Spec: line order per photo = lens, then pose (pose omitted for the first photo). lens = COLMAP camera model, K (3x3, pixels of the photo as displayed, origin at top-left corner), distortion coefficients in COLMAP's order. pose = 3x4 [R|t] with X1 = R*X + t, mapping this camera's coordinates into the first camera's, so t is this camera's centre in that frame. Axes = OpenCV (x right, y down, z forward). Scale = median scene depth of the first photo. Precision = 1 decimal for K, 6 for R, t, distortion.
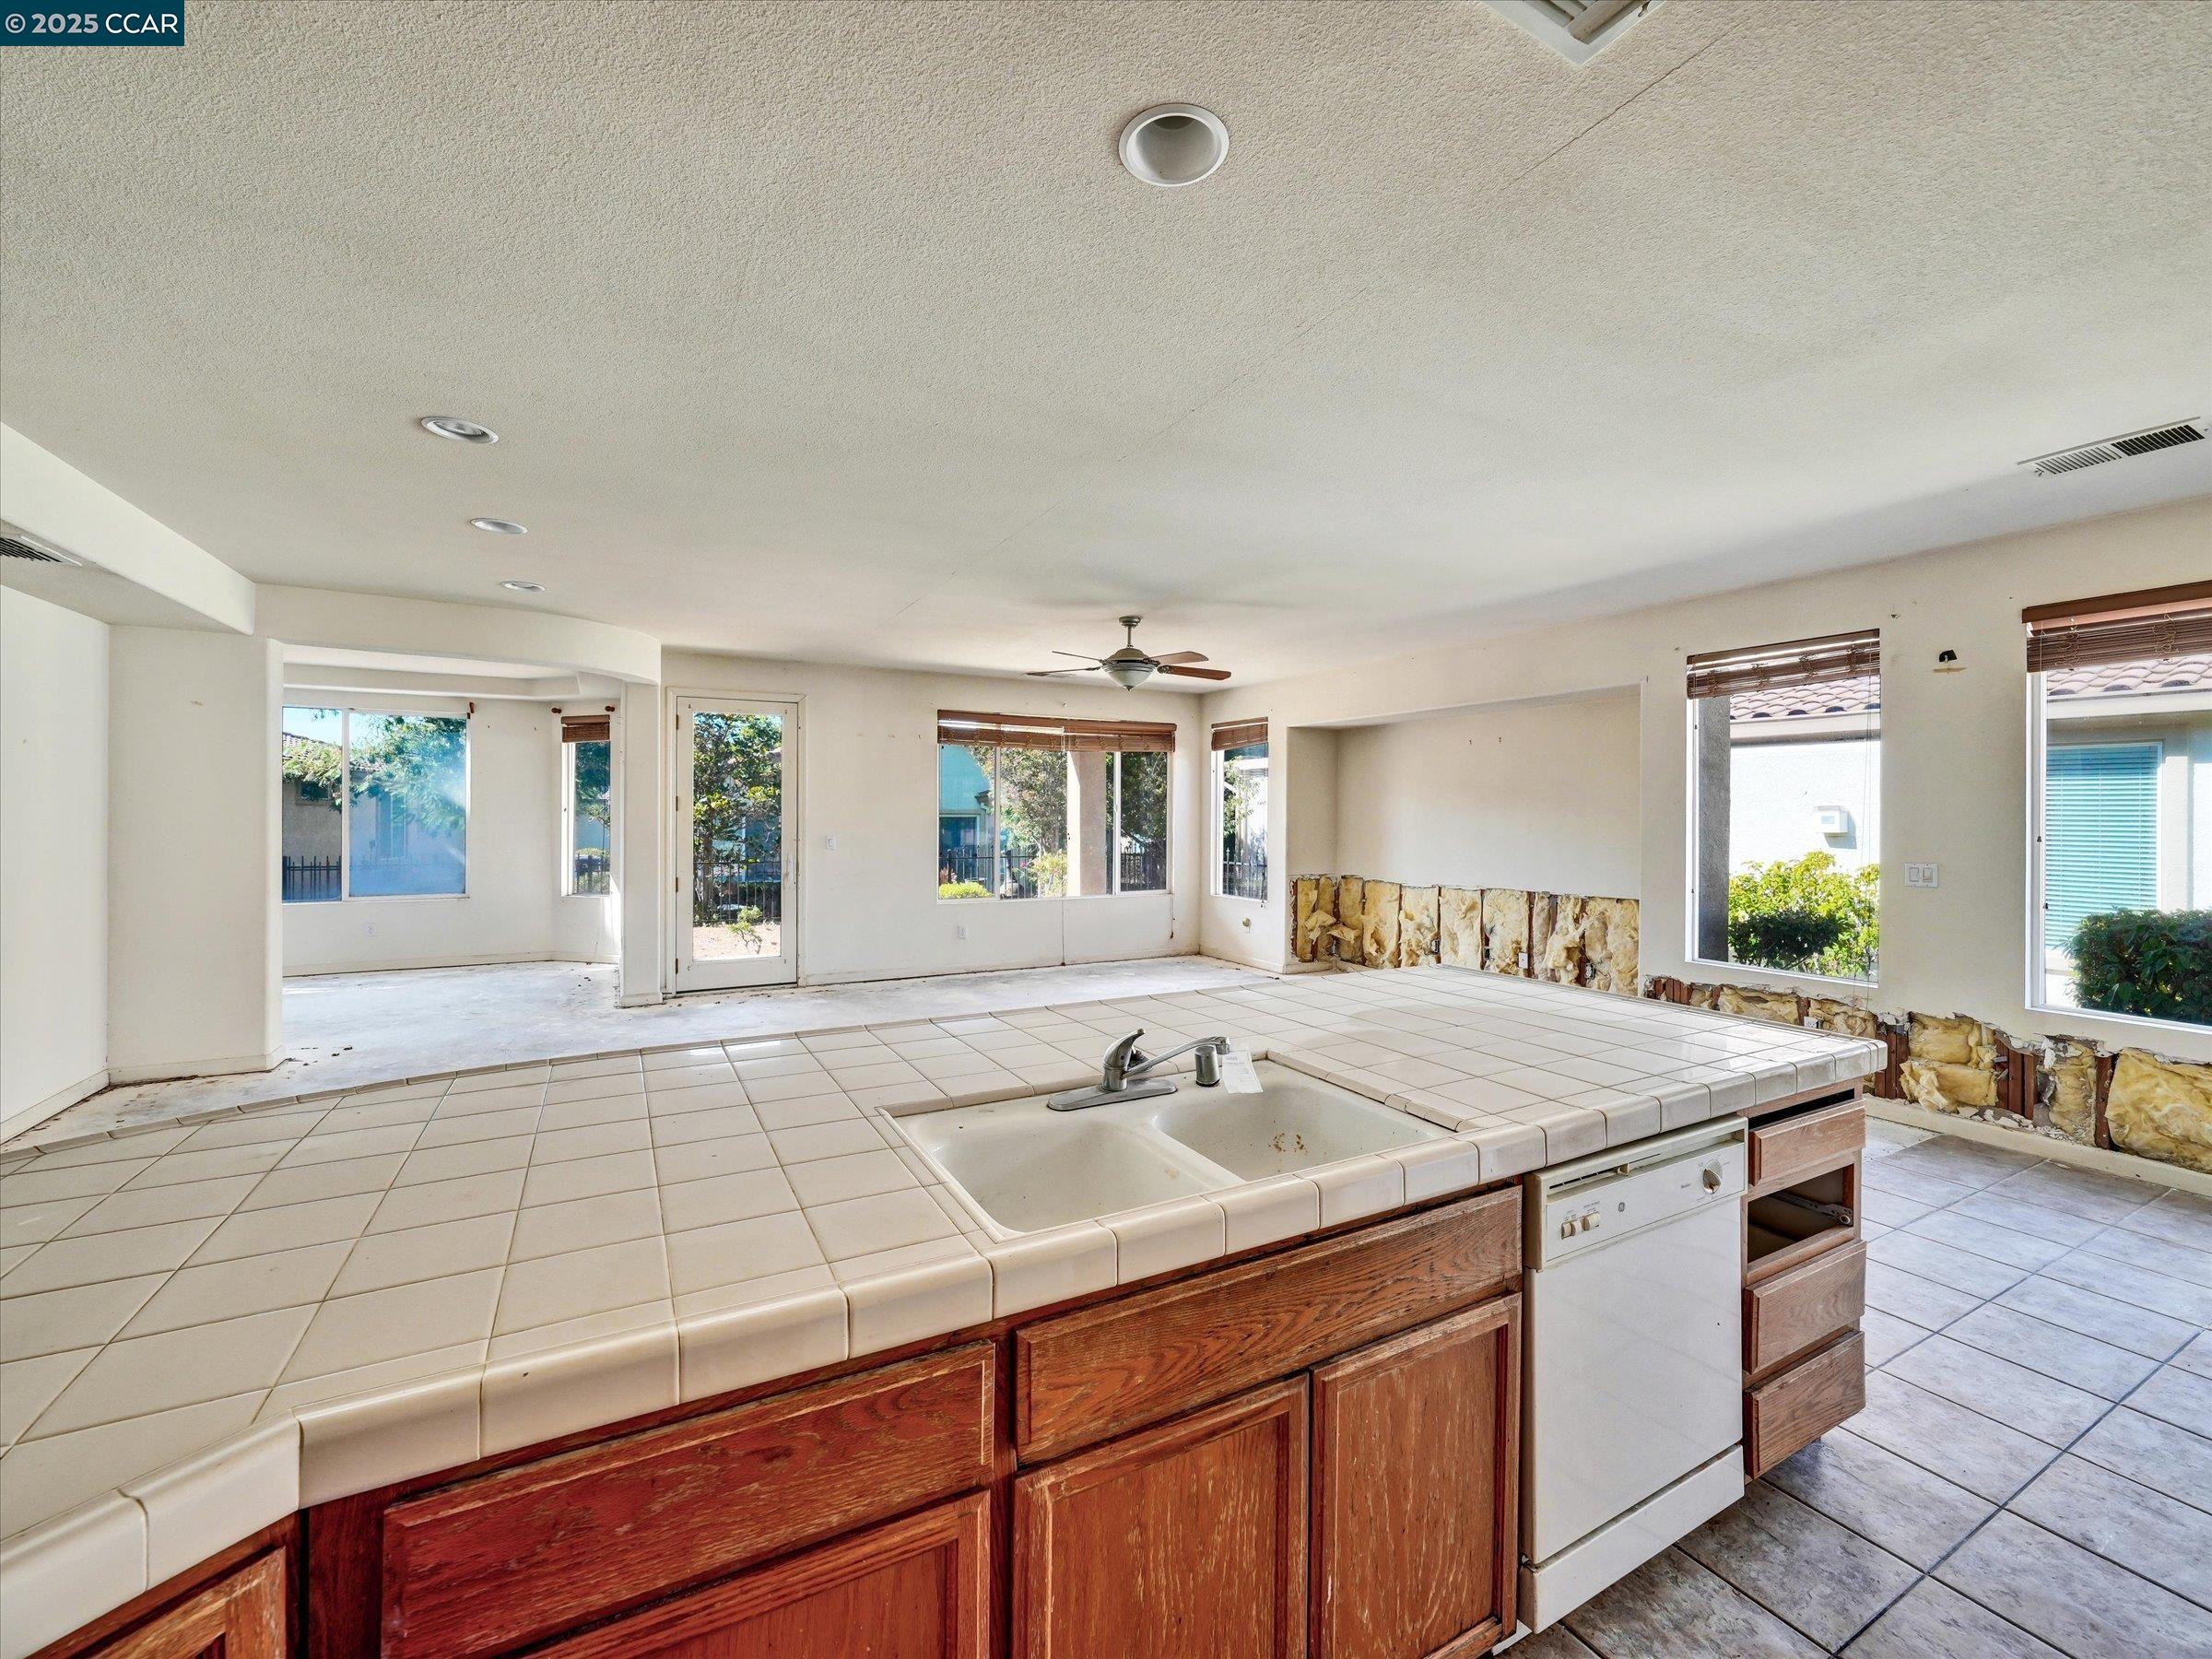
lens RADIAL K [[856.0, 0, 1111.8], [0, 856.0, 814.9], [0, 0, 1]] dist [0.001267, 0.000477]
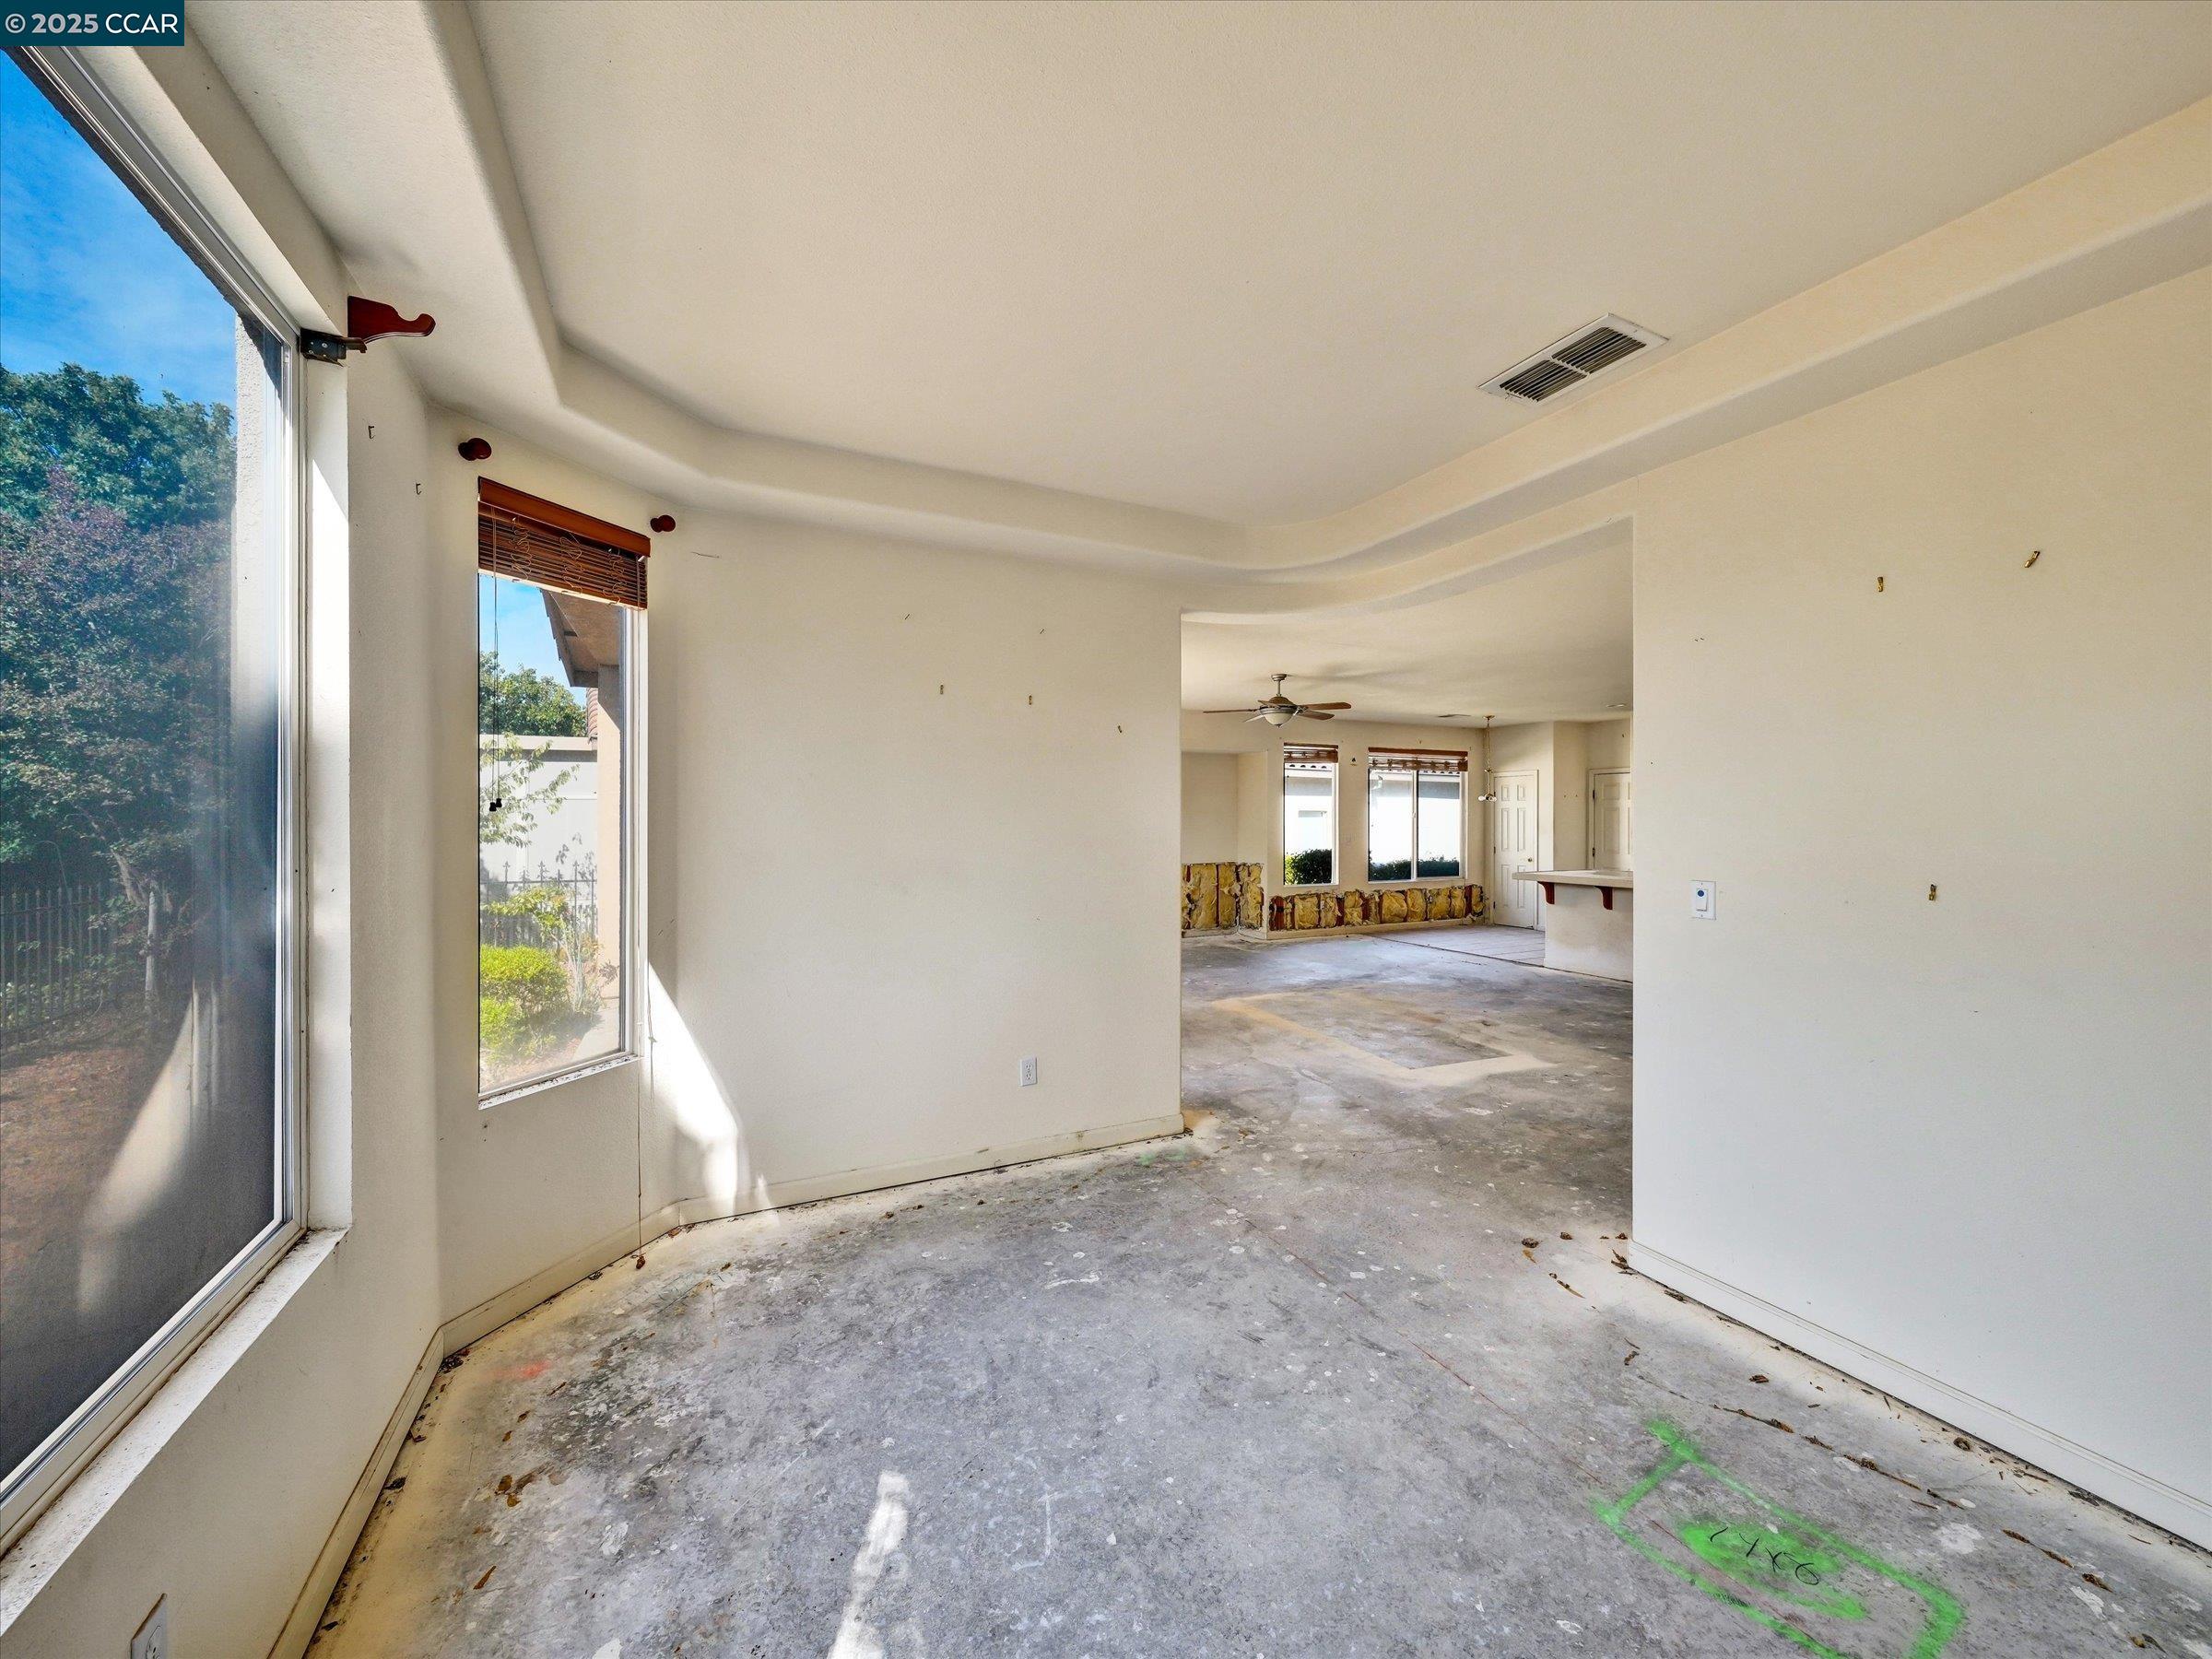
lens RADIAL K [[856.0, 0, 1111.8], [0, 856.0, 814.9], [0, 0, 1]] dist [0.001267, 0.000477]
pose [[0.059934, -0.001984, 0.998200, -1.718649], [-0.004098, 0.999989, 0.002234, -0.010395], [-0.998194, -0.004225, 0.059925, 1.524138]]
